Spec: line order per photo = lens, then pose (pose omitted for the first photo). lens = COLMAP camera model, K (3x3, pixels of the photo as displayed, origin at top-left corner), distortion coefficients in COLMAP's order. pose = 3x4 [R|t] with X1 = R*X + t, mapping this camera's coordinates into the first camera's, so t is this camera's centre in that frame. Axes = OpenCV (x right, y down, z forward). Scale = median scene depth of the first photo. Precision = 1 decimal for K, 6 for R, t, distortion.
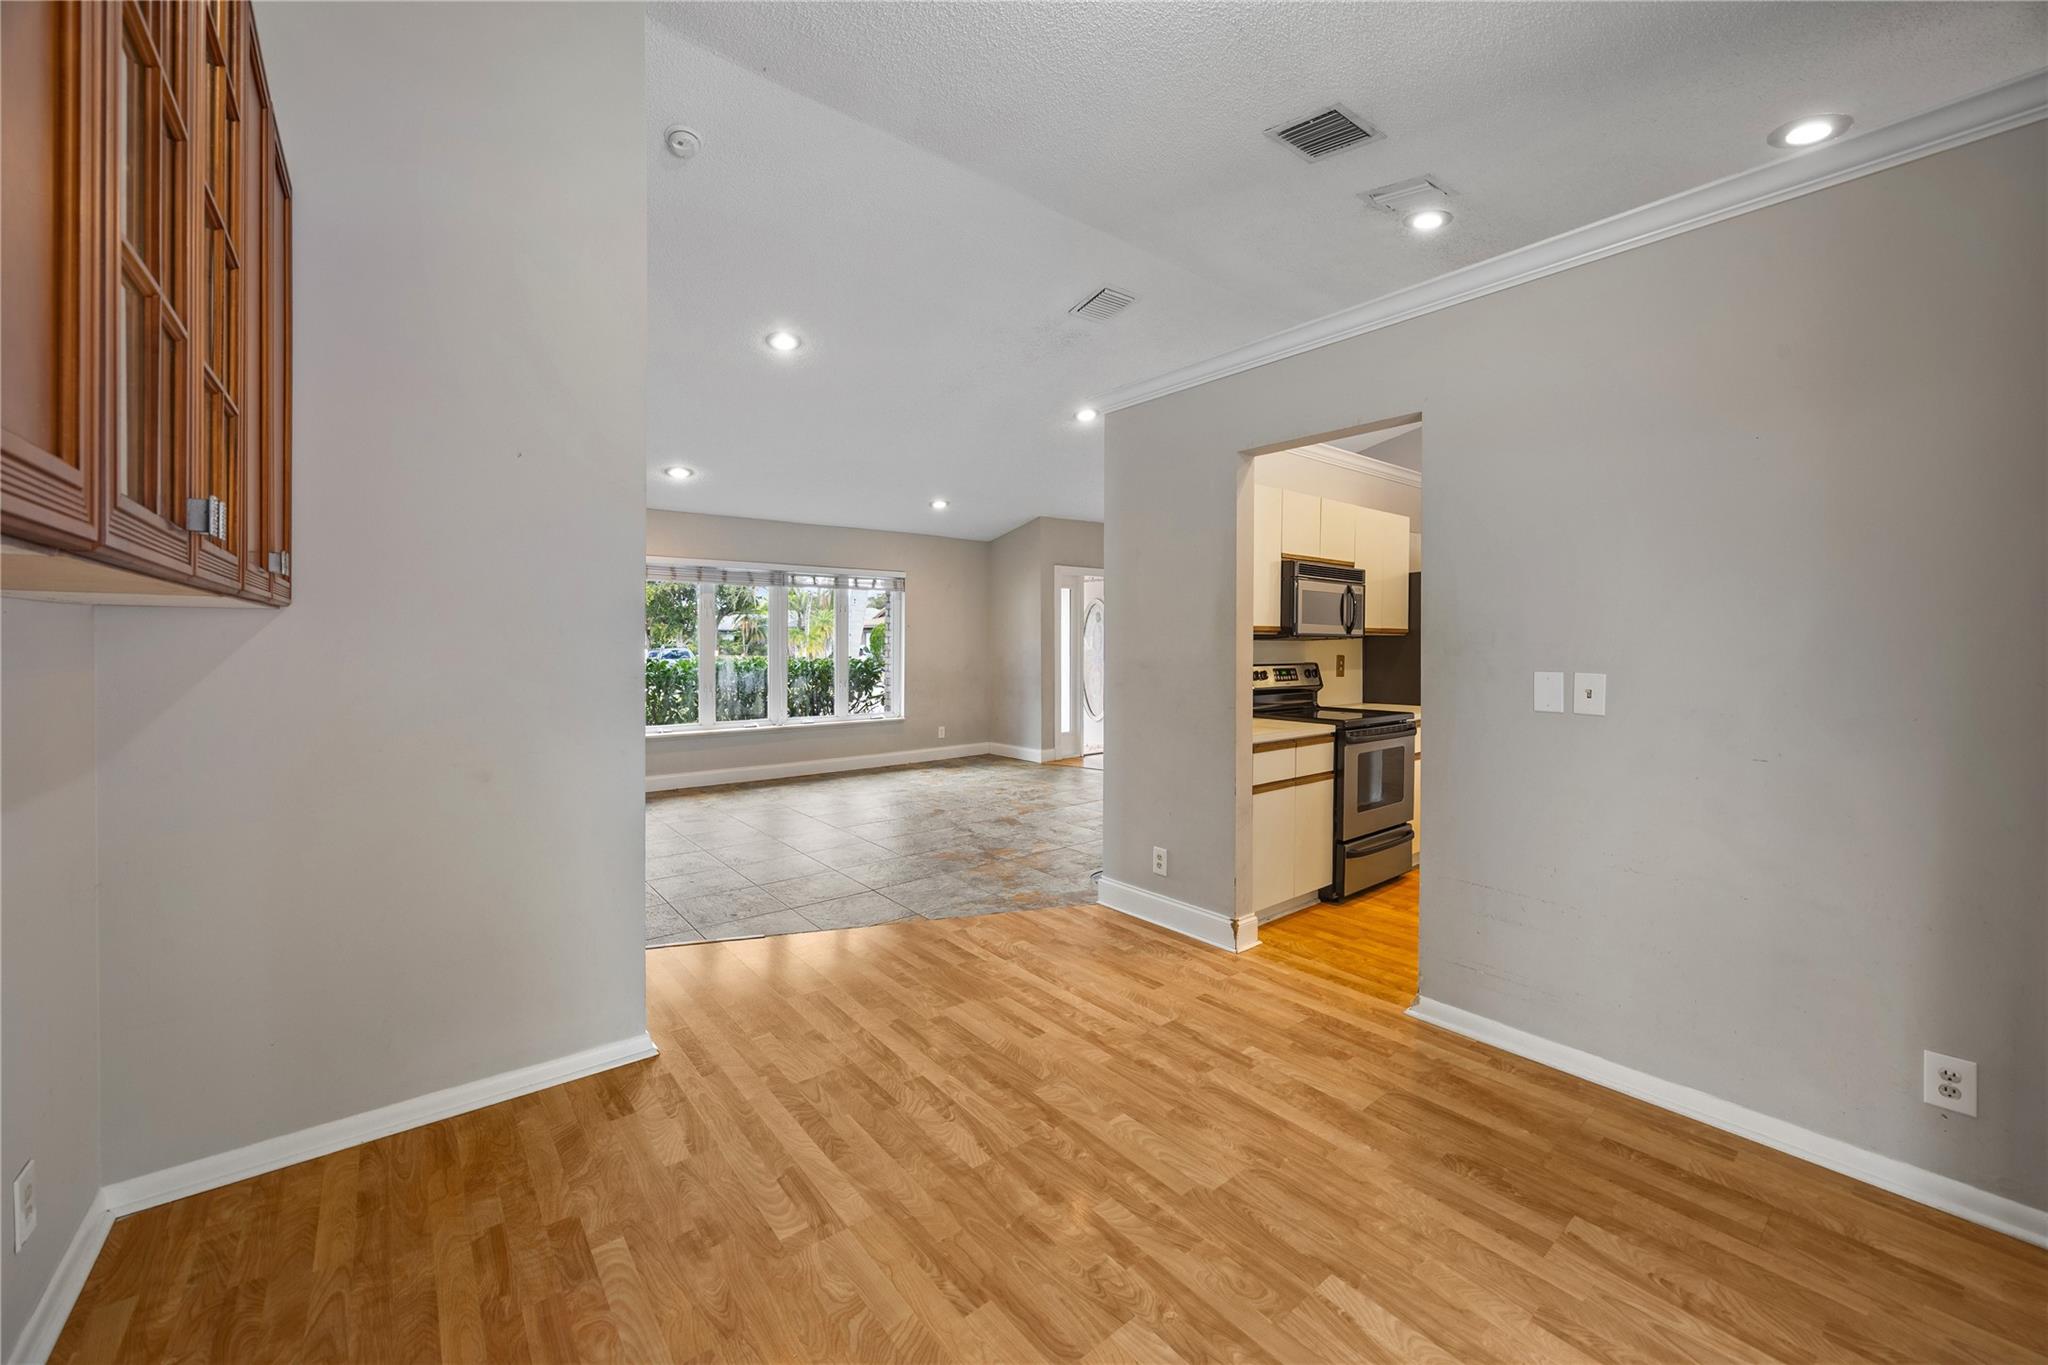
lens RADIAL K [[779.5, 0, 1030.9], [0, 779.5, 643.2], [0, 0, 1]] dist [-0.006595, 0.000596]
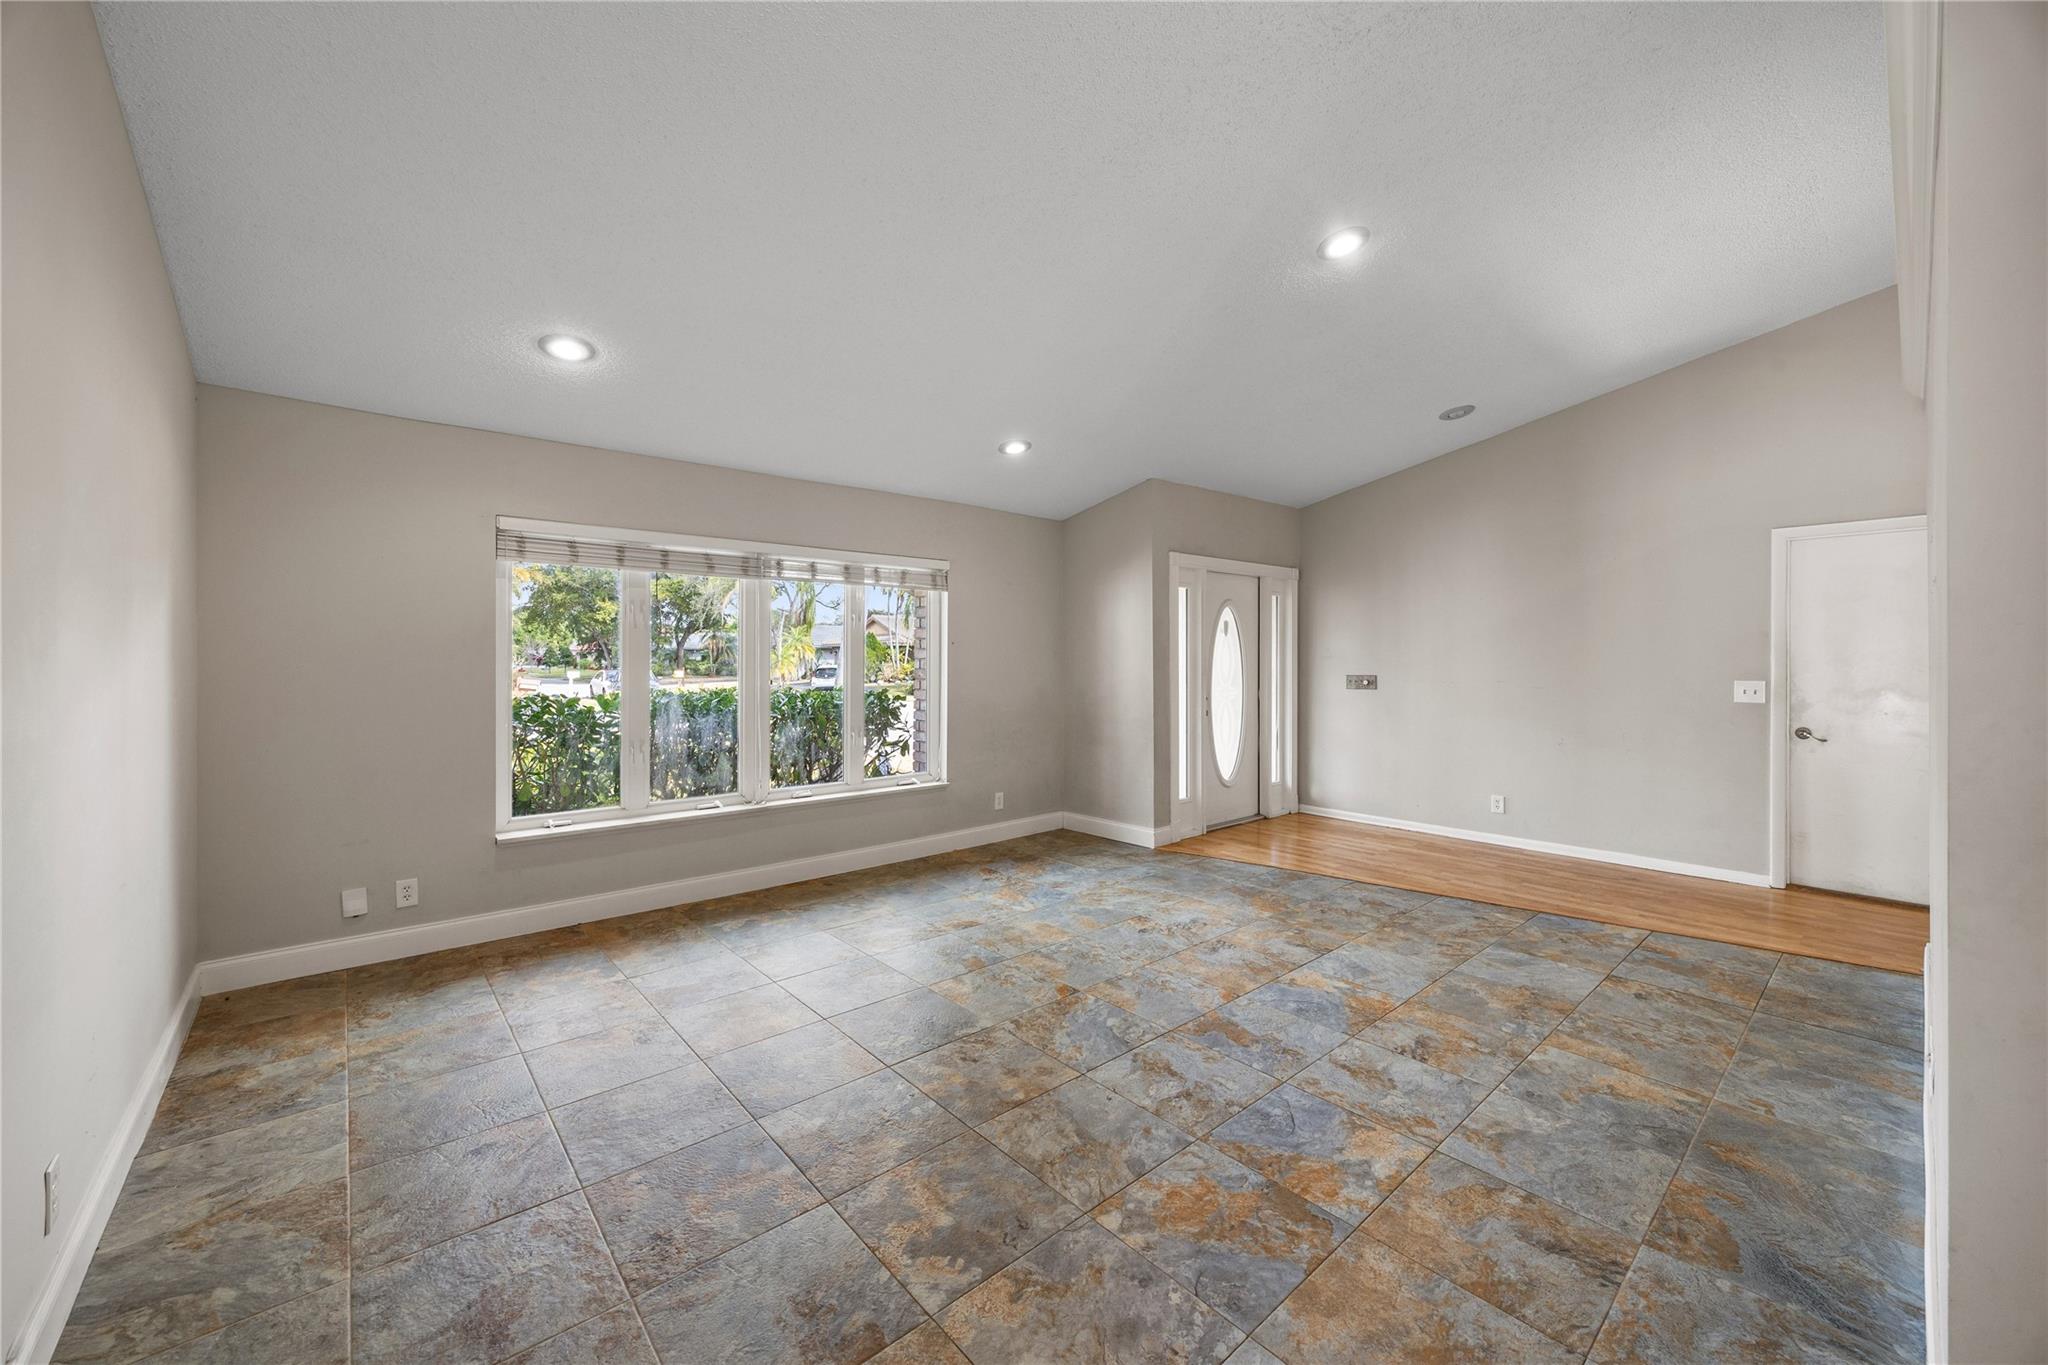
lens RADIAL K [[779.5, 0, 1025.4], [0, 779.5, 655.1], [0, 0, 1]] dist [-0.006595, 0.000596]
pose [[0.999572, -0.002722, 0.029135, -0.115318], [0.002953, 0.999965, -0.007858, -0.006034], [-0.029113, 0.007940, 0.999545, 0.338493]]
